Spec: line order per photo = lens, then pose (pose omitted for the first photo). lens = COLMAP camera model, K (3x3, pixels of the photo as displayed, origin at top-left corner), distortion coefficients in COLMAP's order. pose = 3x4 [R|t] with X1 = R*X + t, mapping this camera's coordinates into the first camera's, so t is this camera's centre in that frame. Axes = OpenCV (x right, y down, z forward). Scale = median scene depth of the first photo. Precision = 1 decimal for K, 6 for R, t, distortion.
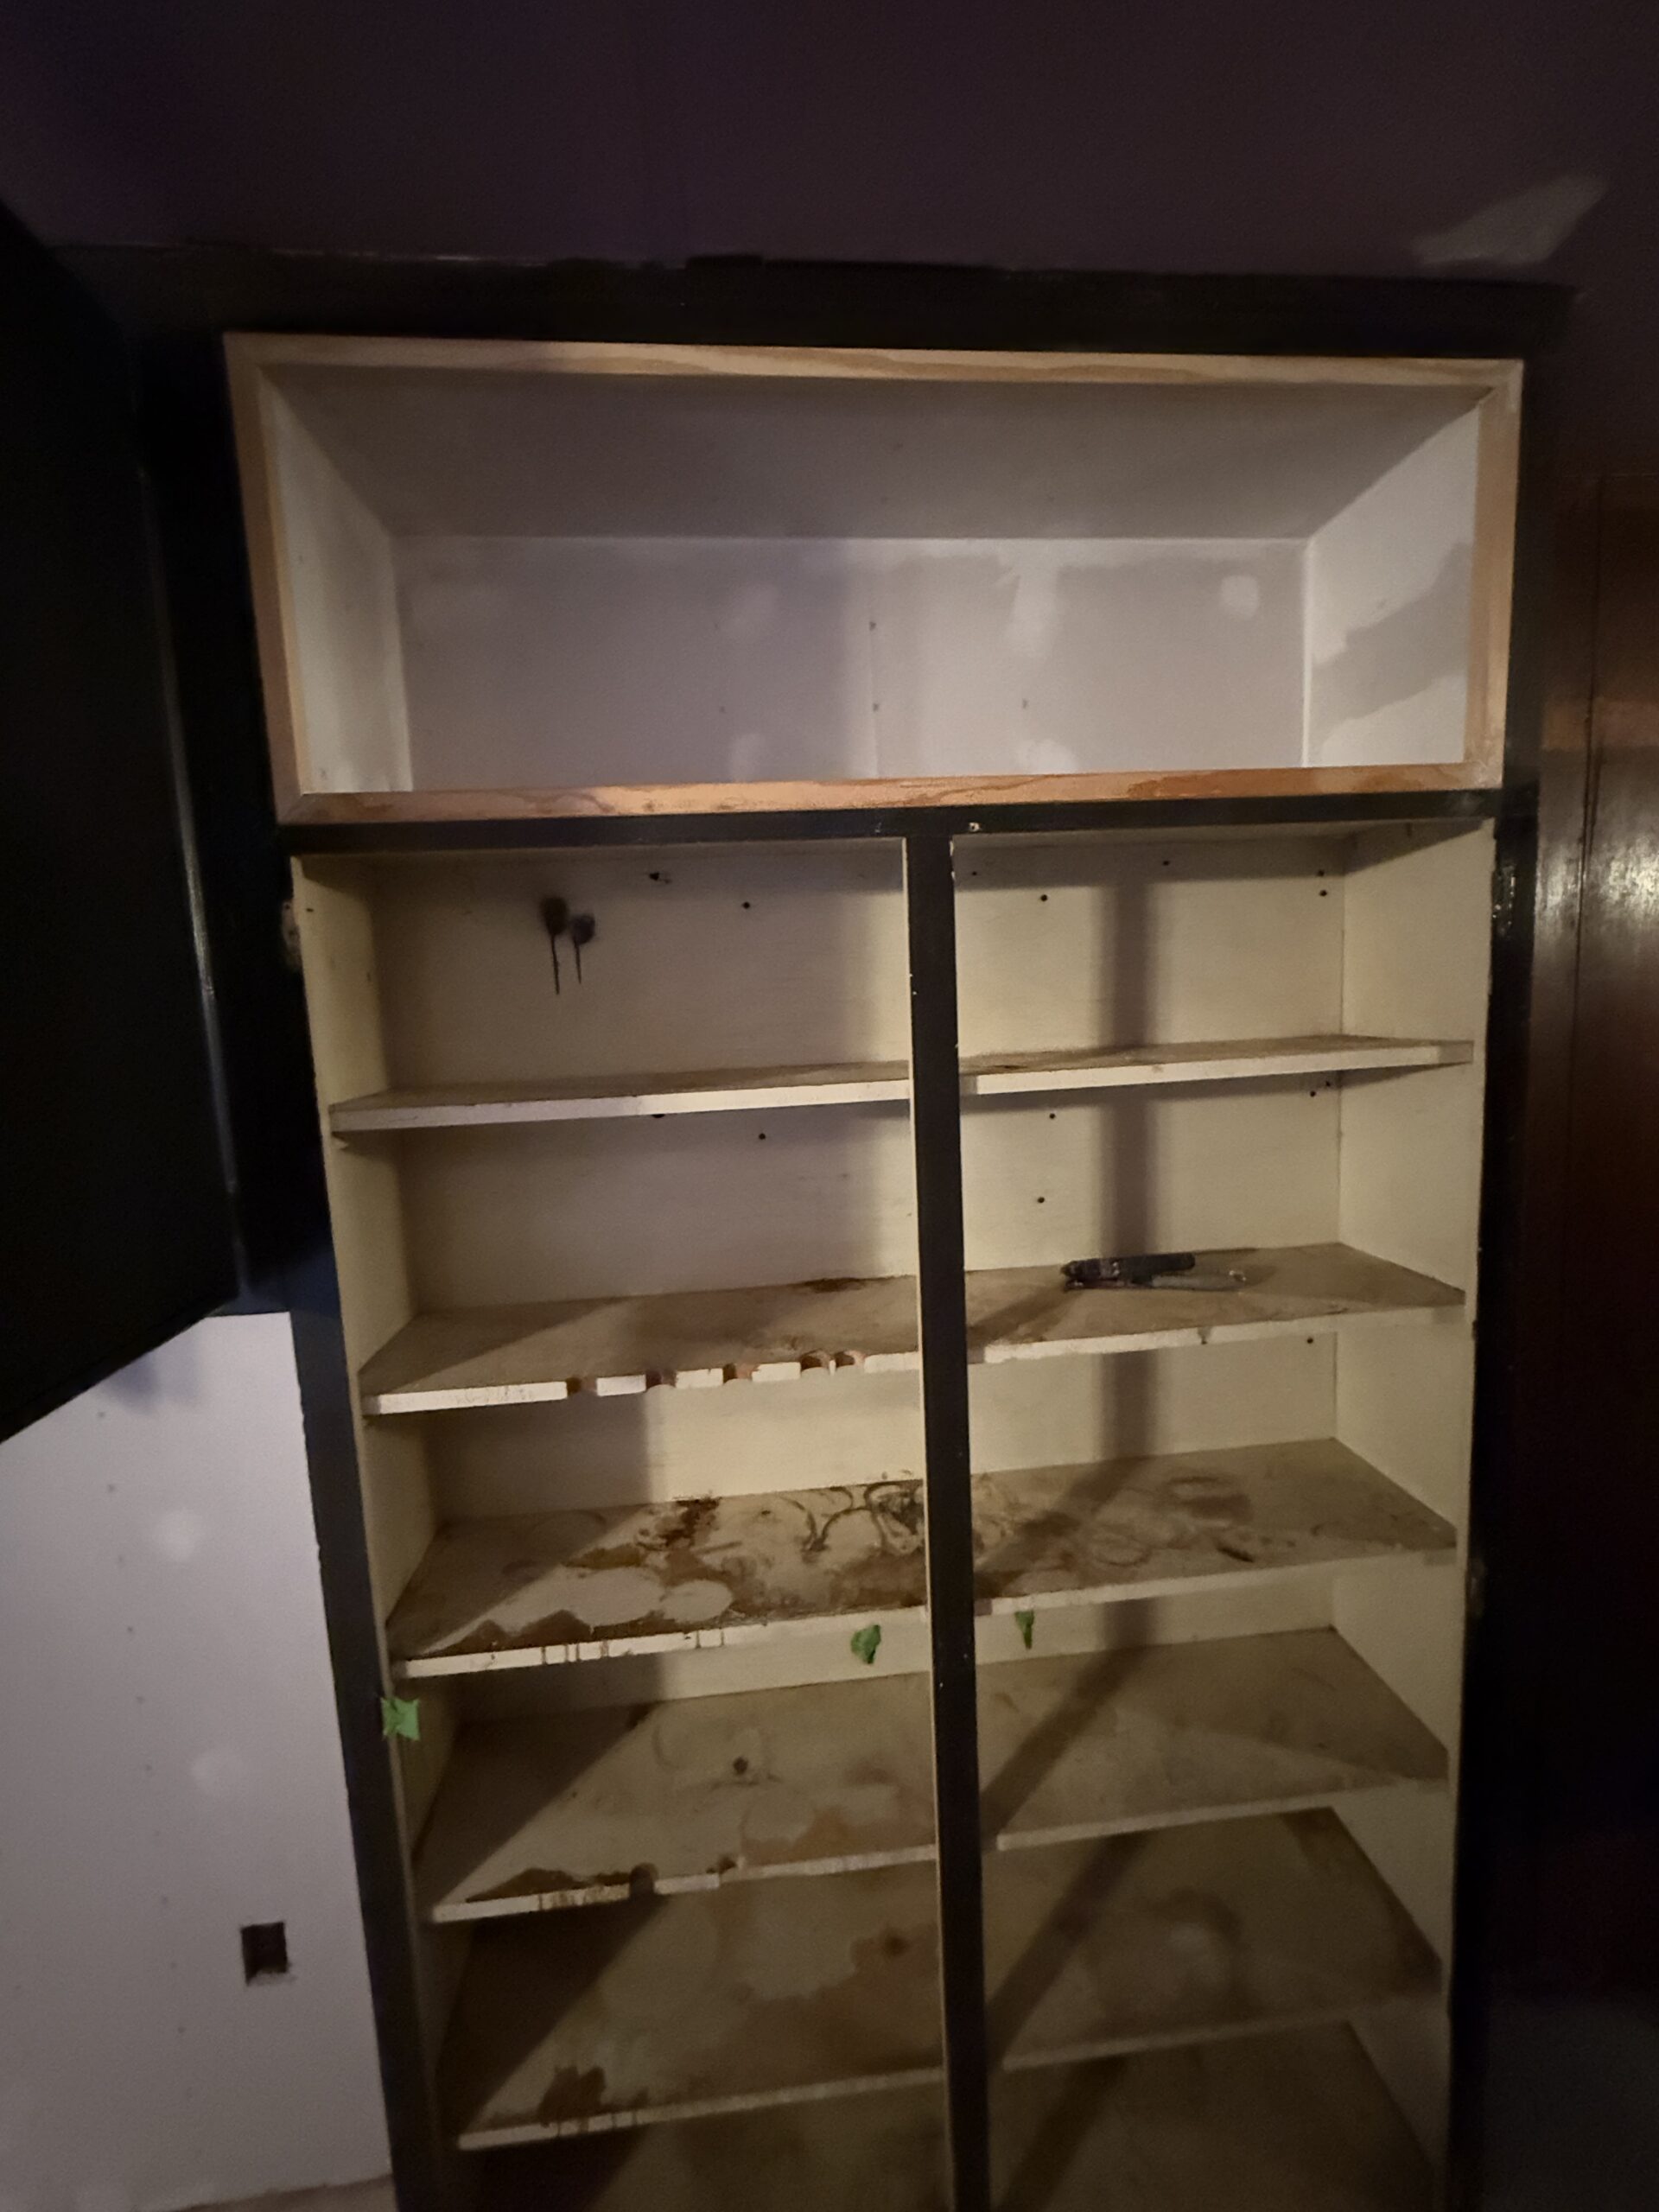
lens RADIAL K [[873.7, 0, 825.3], [0, 873.7, 1095.1], [0, 0, 1]] dist [-0.001232, -0.000030]
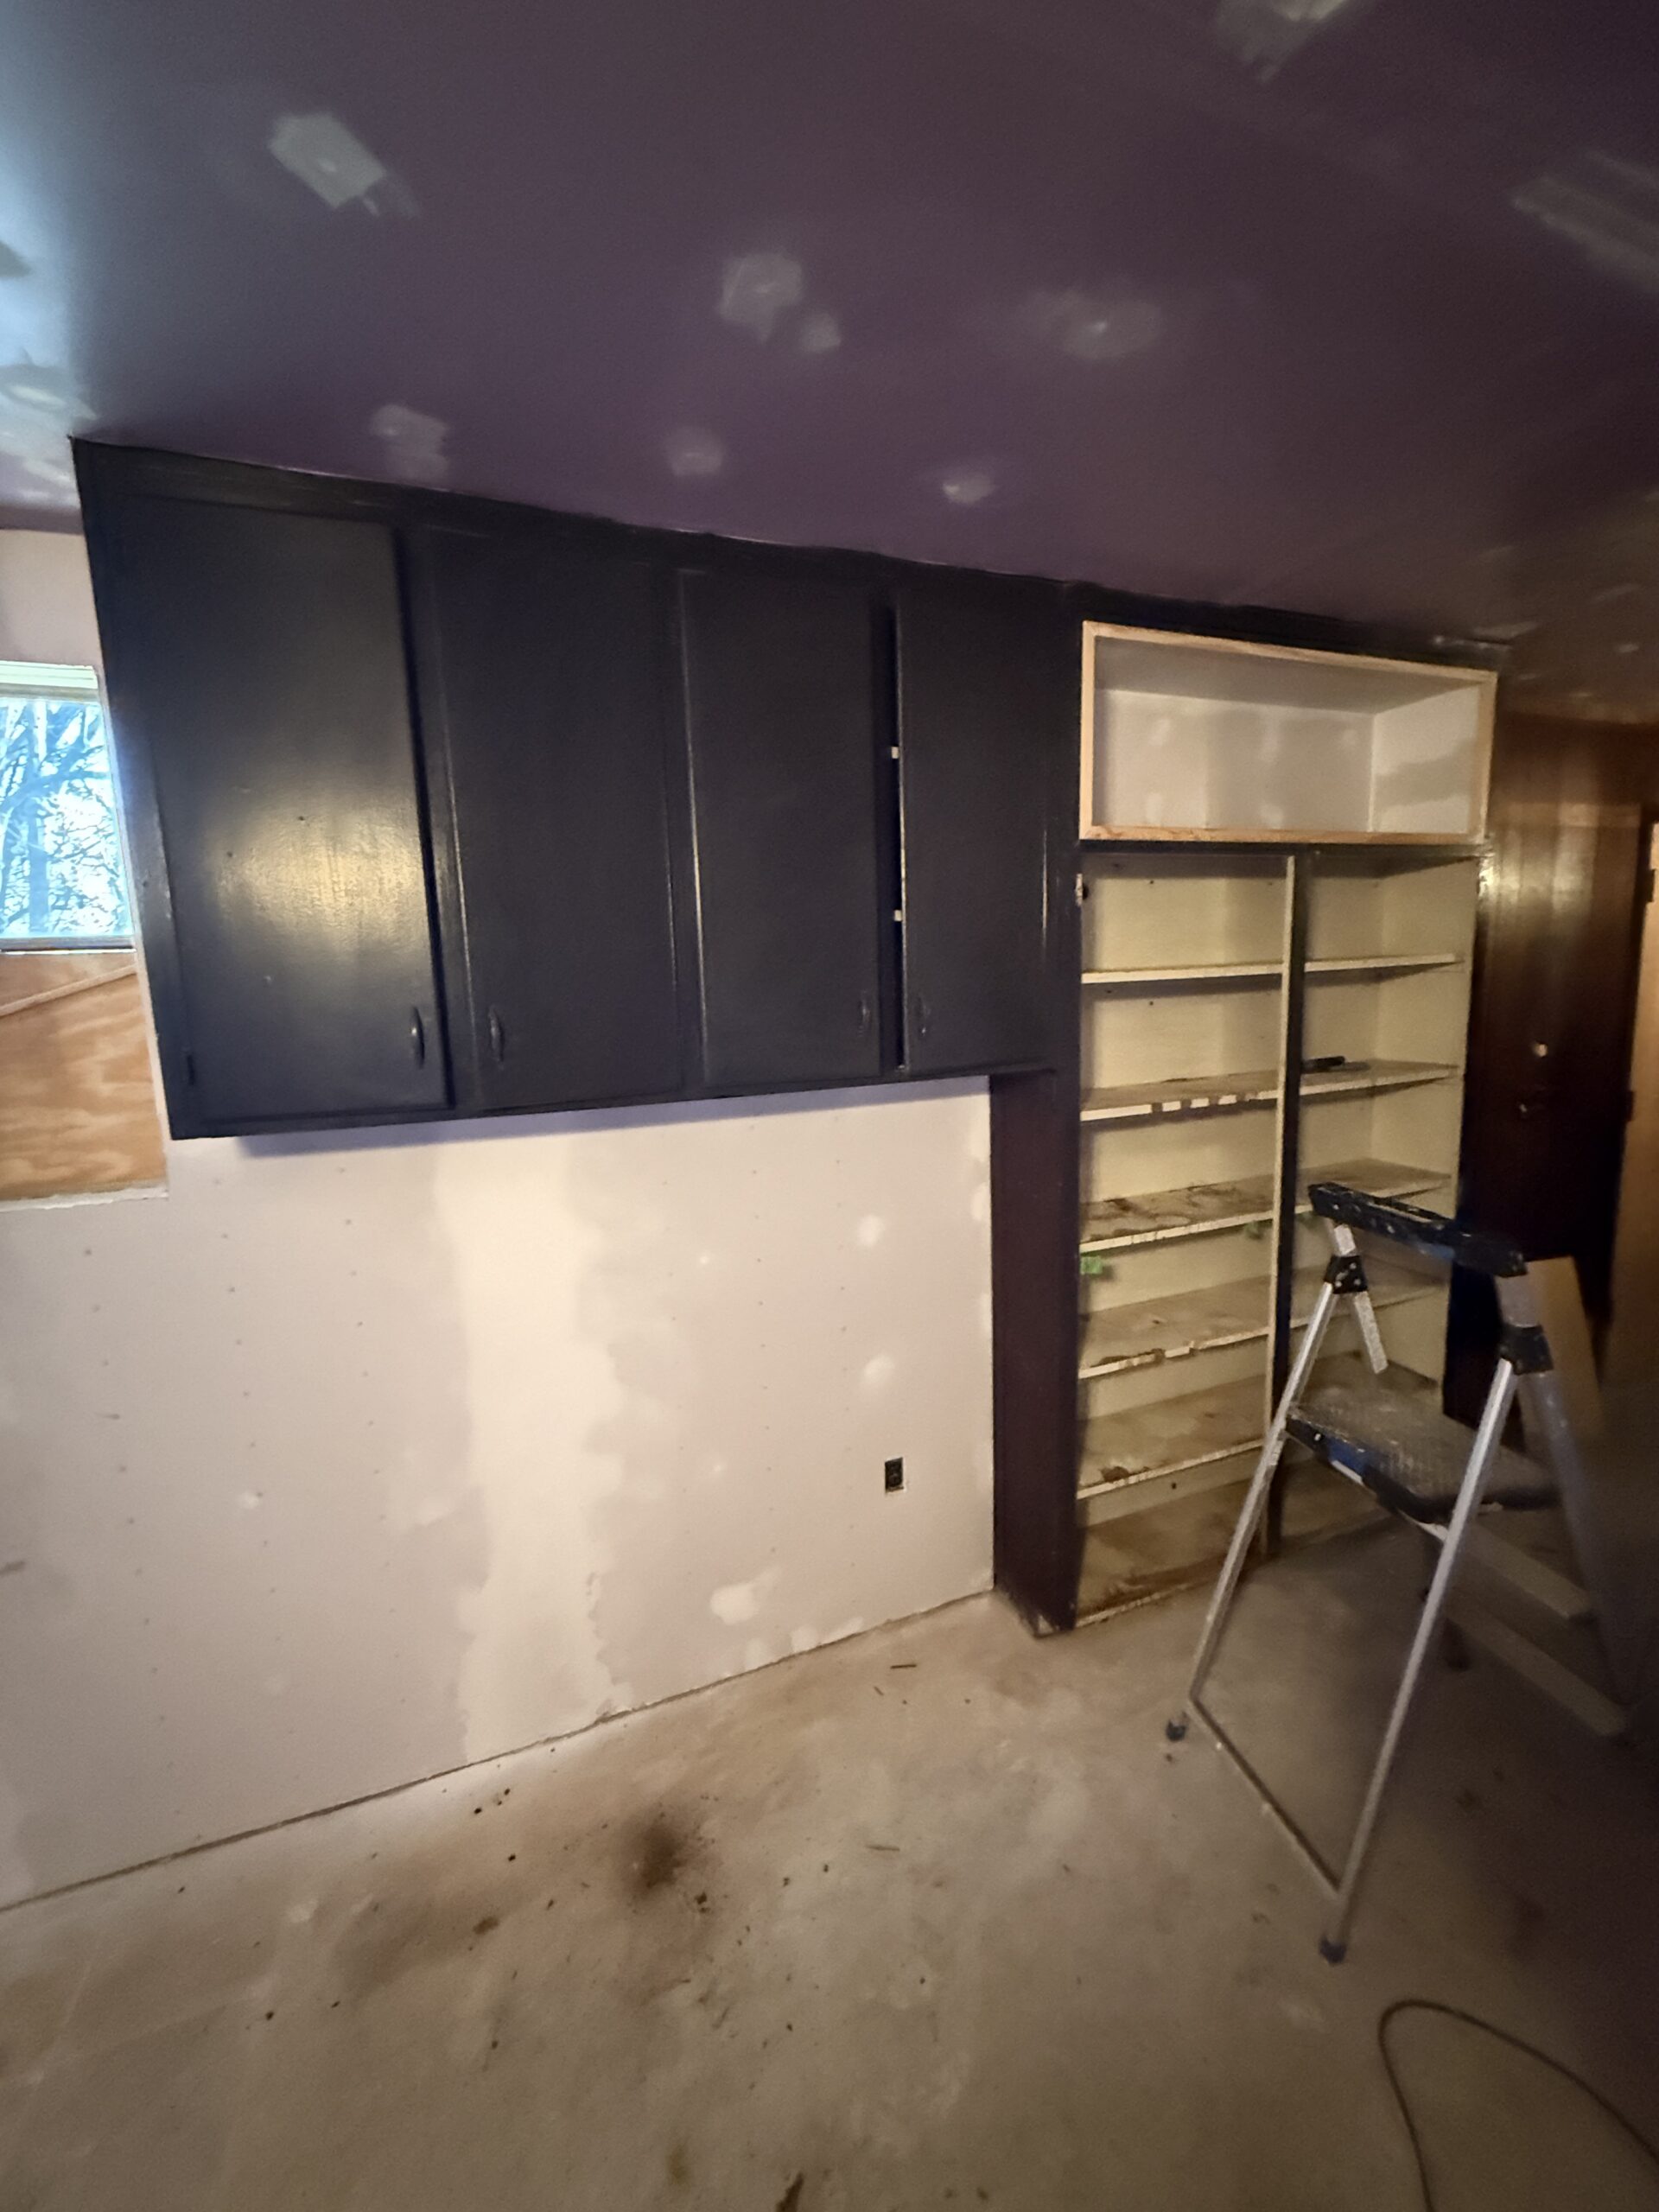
lens RADIAL K [[873.7, 0, 825.3], [0, 873.7, 1095.1], [0, 0, 1]] dist [-0.001232, -0.000030]
pose [[0.962520, -0.028948, 0.269661, -1.445829], [0.022663, 0.999395, 0.026392, 0.203549], [-0.270262, -0.019292, 0.962594, -0.741150]]
